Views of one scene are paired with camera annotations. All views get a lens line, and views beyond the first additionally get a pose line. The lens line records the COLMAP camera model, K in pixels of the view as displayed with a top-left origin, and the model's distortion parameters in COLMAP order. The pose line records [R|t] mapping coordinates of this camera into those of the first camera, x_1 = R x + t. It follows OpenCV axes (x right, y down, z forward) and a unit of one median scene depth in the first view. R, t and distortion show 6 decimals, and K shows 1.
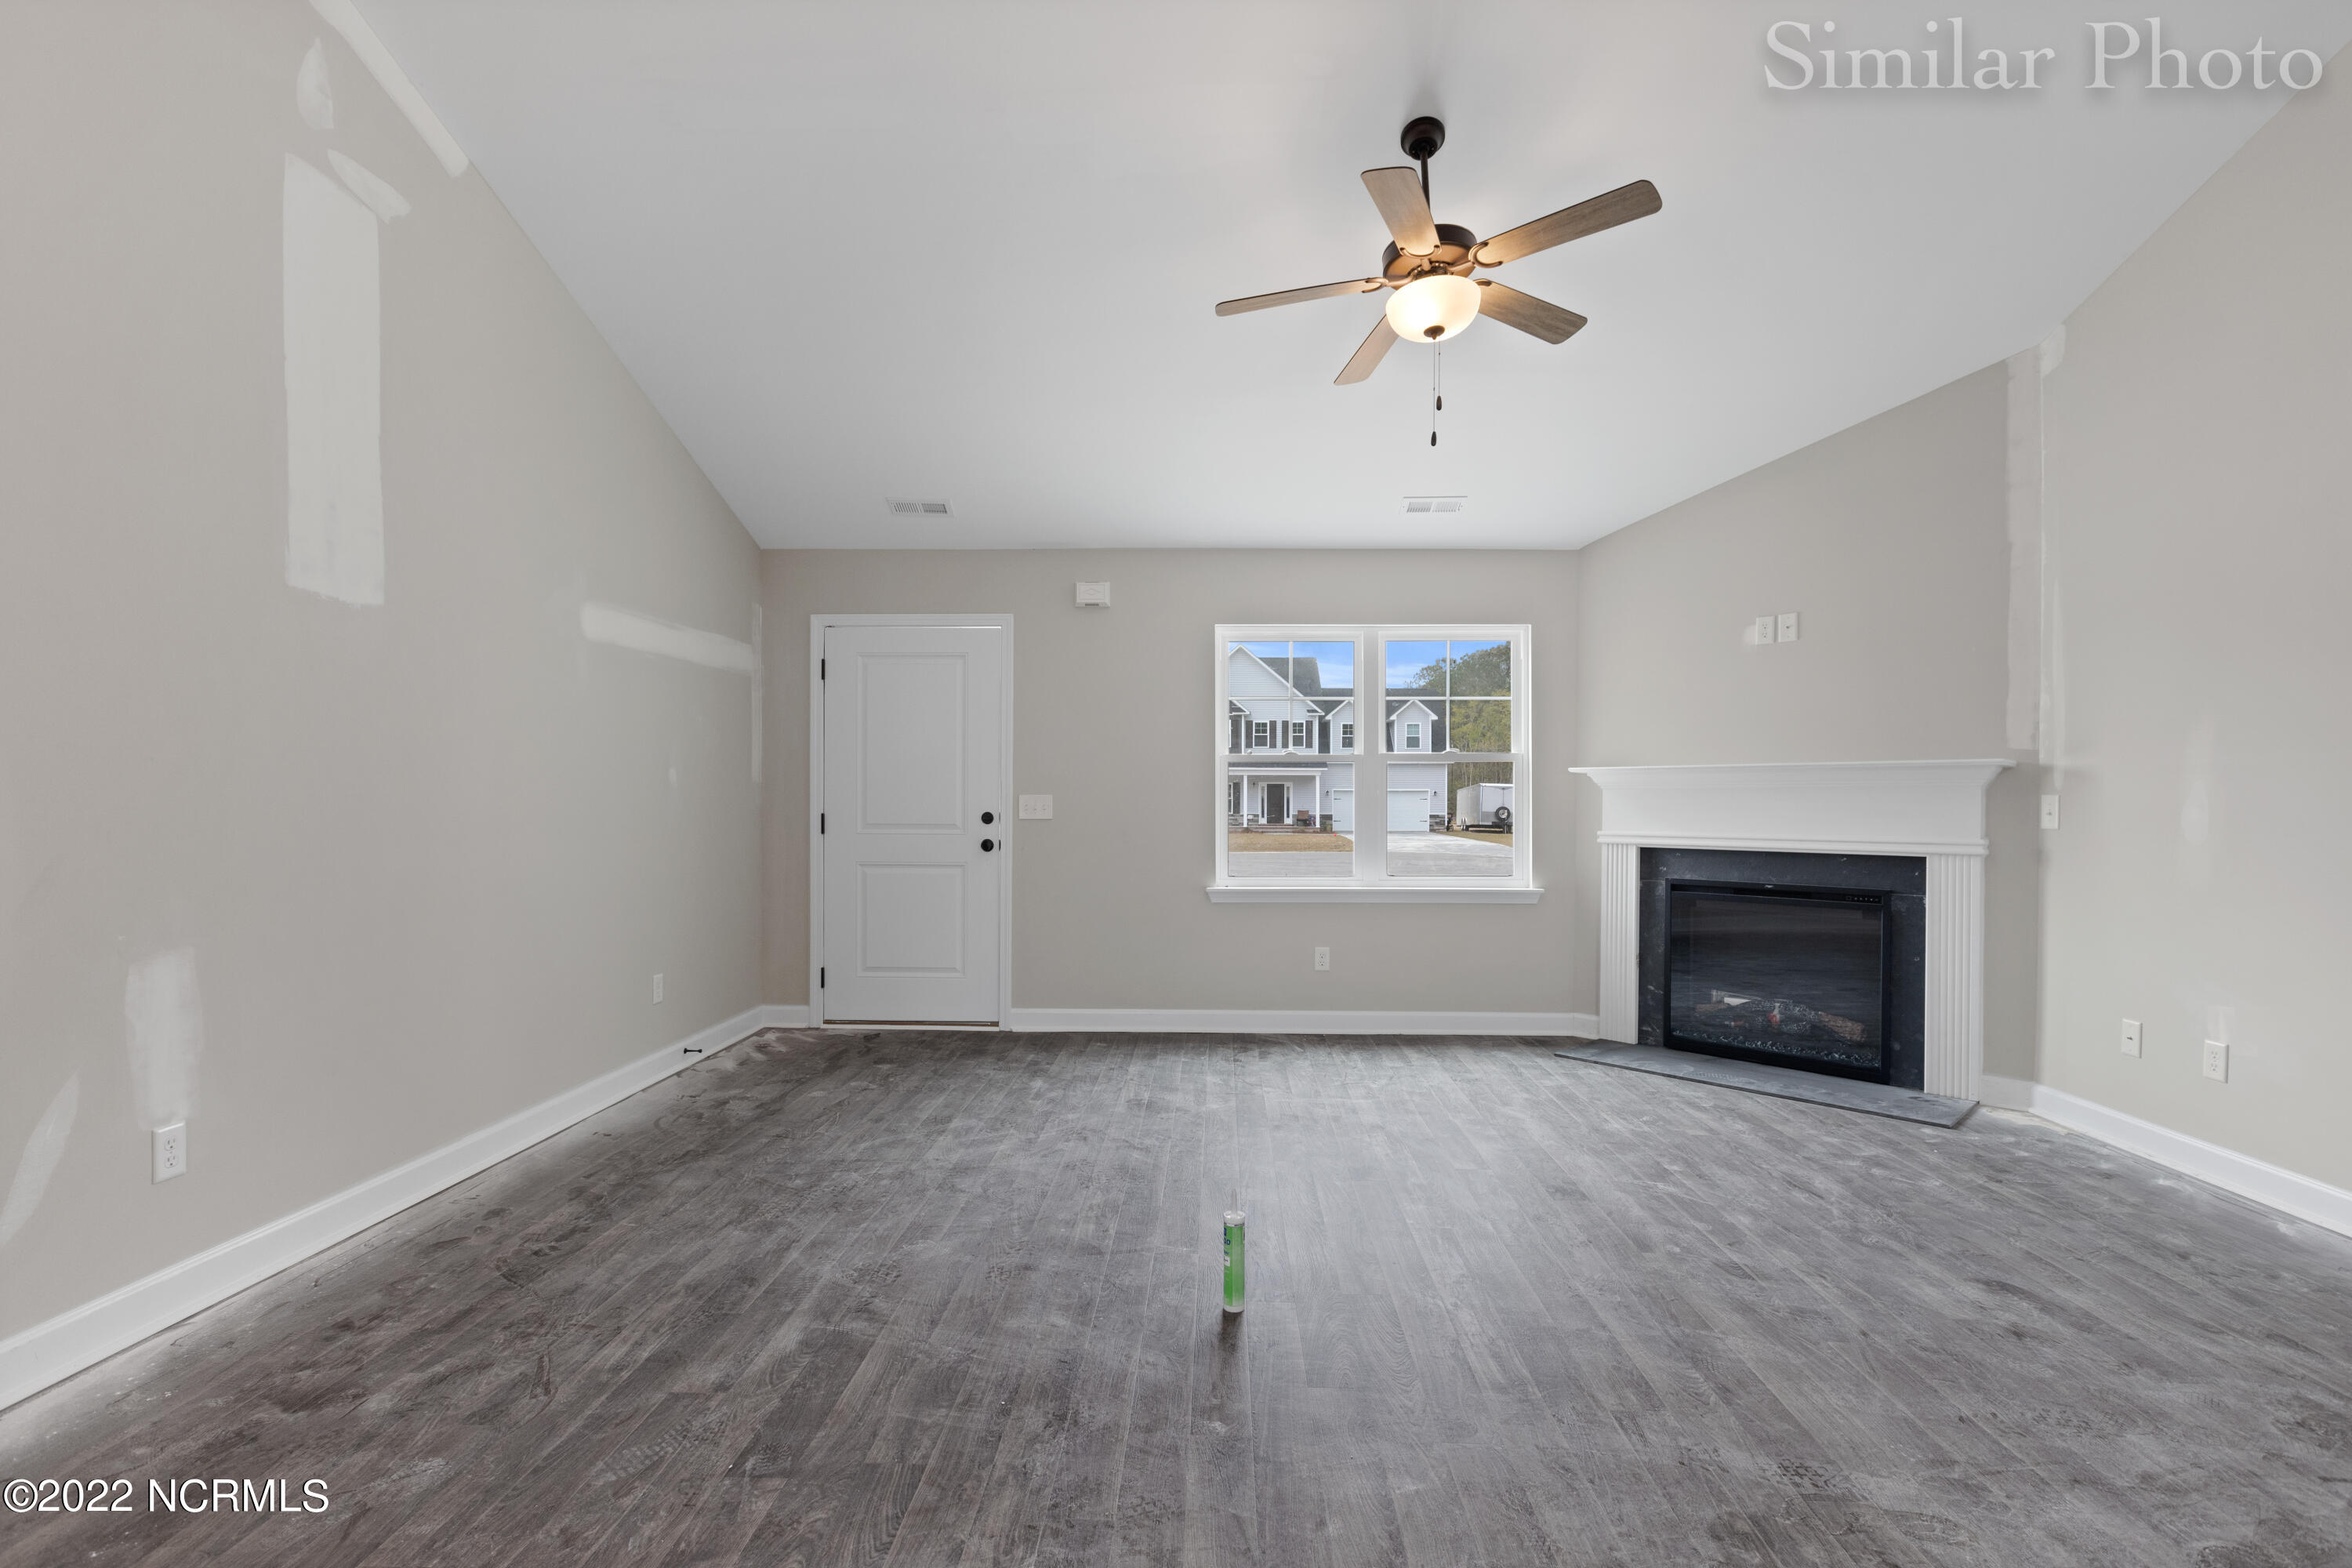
lens RADIAL K [[1086.2, 0, 1188.0], [0, 1086.2, 828.1], [0, 0, 1]] dist [0.004347, -0.000616]
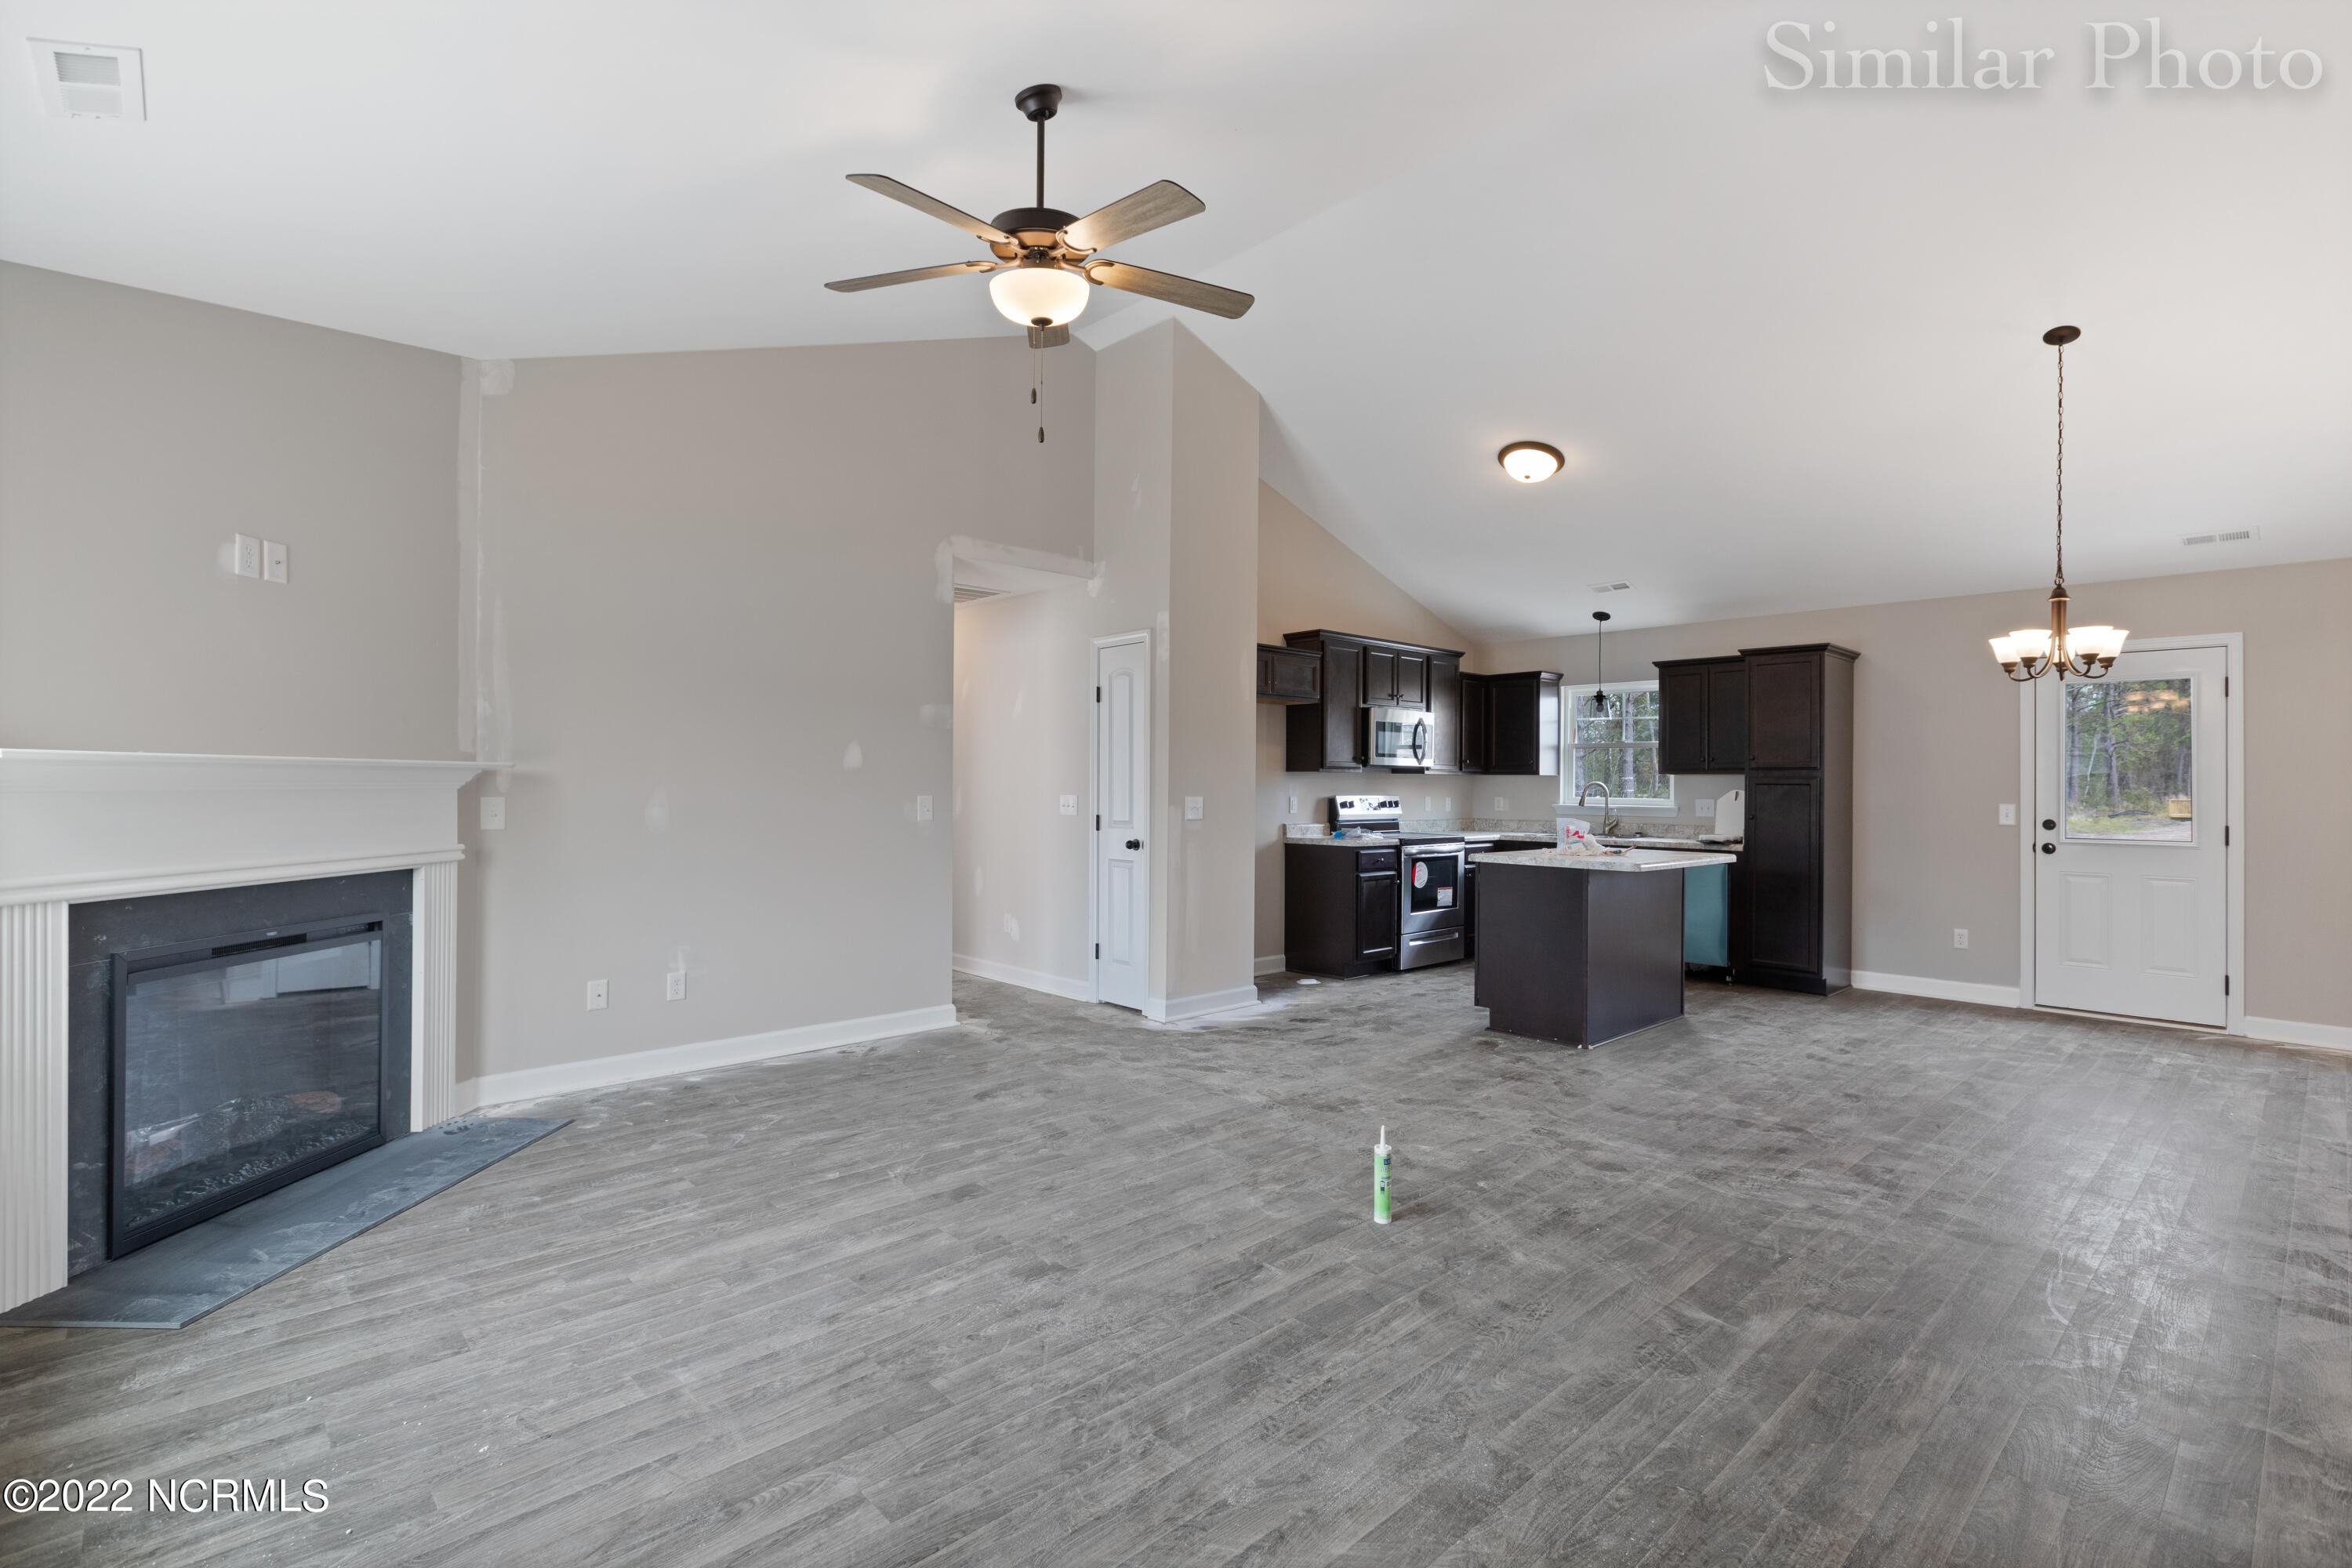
lens RADIAL K [[1086.2, 0, 1185.4], [0, 1086.2, 784.9], [0, 0, 1]] dist [0.004347, -0.000616]
pose [[-0.705061, -0.009037, 0.709089, -0.437310], [0.008577, 0.999737, 0.021269, -0.060526], [-0.709095, 0.021078, -0.704798, 1.297896]]
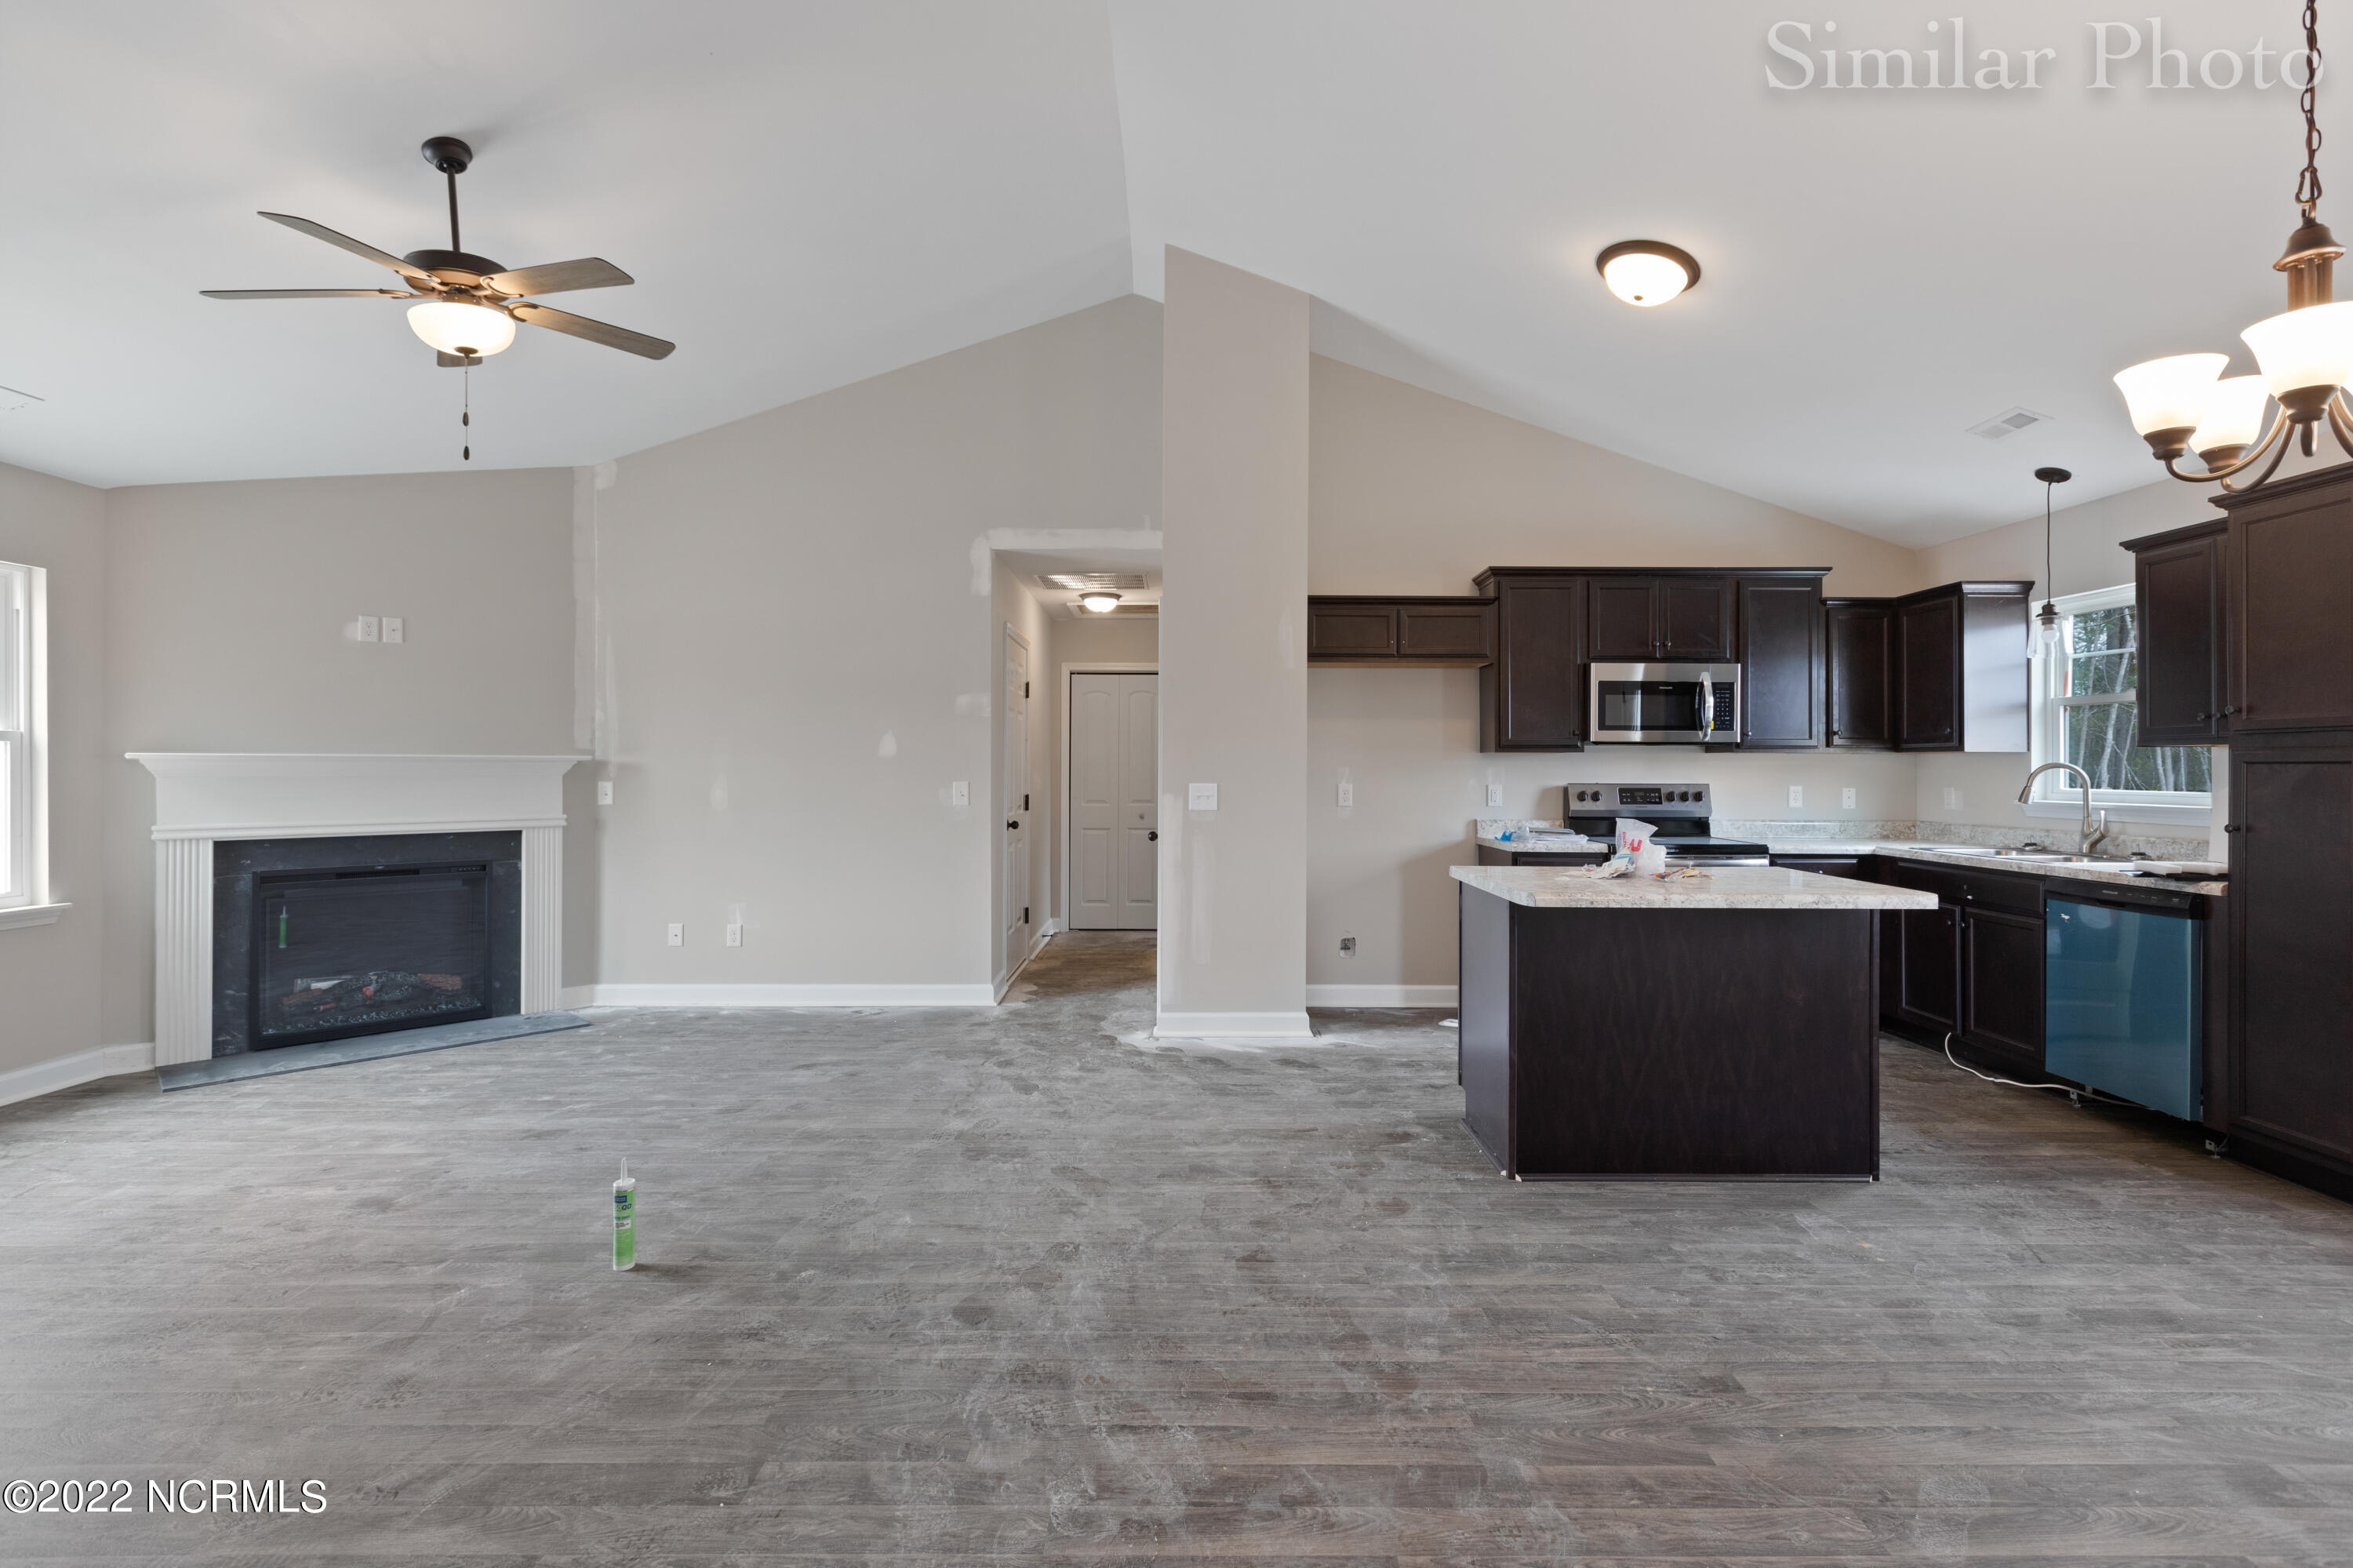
lens RADIAL K [[1086.7, 0, 1181.9], [0, 1086.7, 759.6], [0, 0, 1]] dist [0.004347, -0.000616]
pose [[-0.032419, 0.005869, 0.999457, -0.687572], [0.023660, 0.999707, -0.005103, -0.034437], [-0.999194, 0.023482, -0.032548, 0.291158]]
